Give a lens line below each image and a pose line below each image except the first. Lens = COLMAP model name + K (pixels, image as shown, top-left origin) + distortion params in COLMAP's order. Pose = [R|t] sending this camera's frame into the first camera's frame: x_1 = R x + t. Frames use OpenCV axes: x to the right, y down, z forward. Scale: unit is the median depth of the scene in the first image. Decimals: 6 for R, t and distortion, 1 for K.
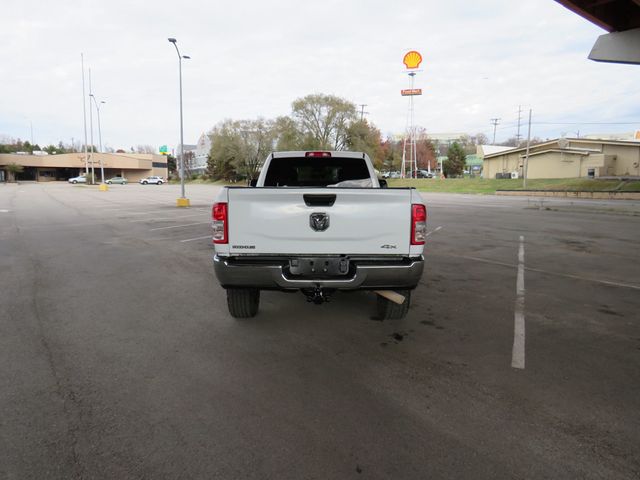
lens RADIAL K [[448.2, 0, 314.7], [0, 448.2, 242.8], [0, 0, 1]] dist [0.001425, -0.022664]
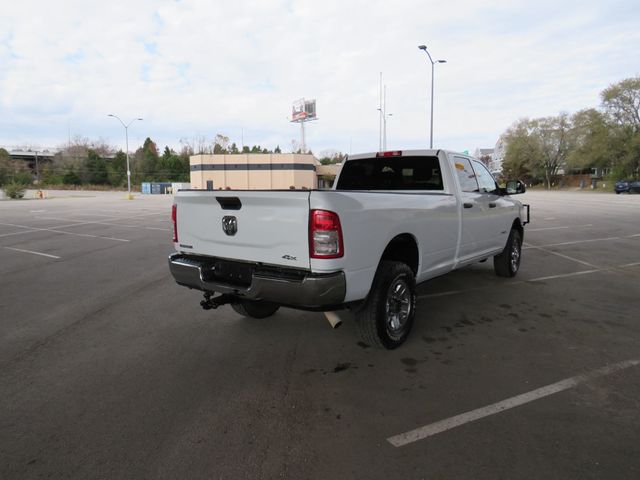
lens RADIAL K [[448.2, 0, 319.9], [0, 448.2, 243.9], [0, 0, 1]] dist [0.001425, -0.022664]
pose [[0.797255, 0.064349, -0.600202, 0.049632], [-0.070072, 0.997446, 0.013861, -0.002313], [0.599561, 0.031006, 0.799728, 0.023034]]
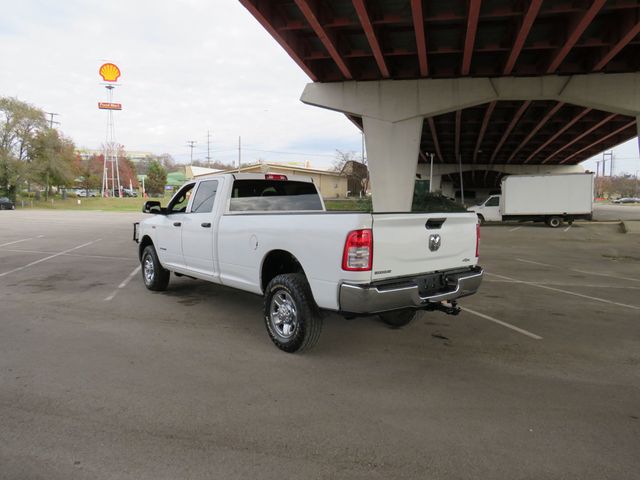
lens RADIAL K [[448.2, 0, 309.4], [0, 448.2, 245.4], [0, 0, 1]] dist [0.001425, -0.022664]
pose [[0.784192, -0.057468, 0.617851, -0.061426], [0.079473, 0.996804, -0.008153, -0.003758], [-0.615408, 0.055496, 0.786253, 0.020771]]
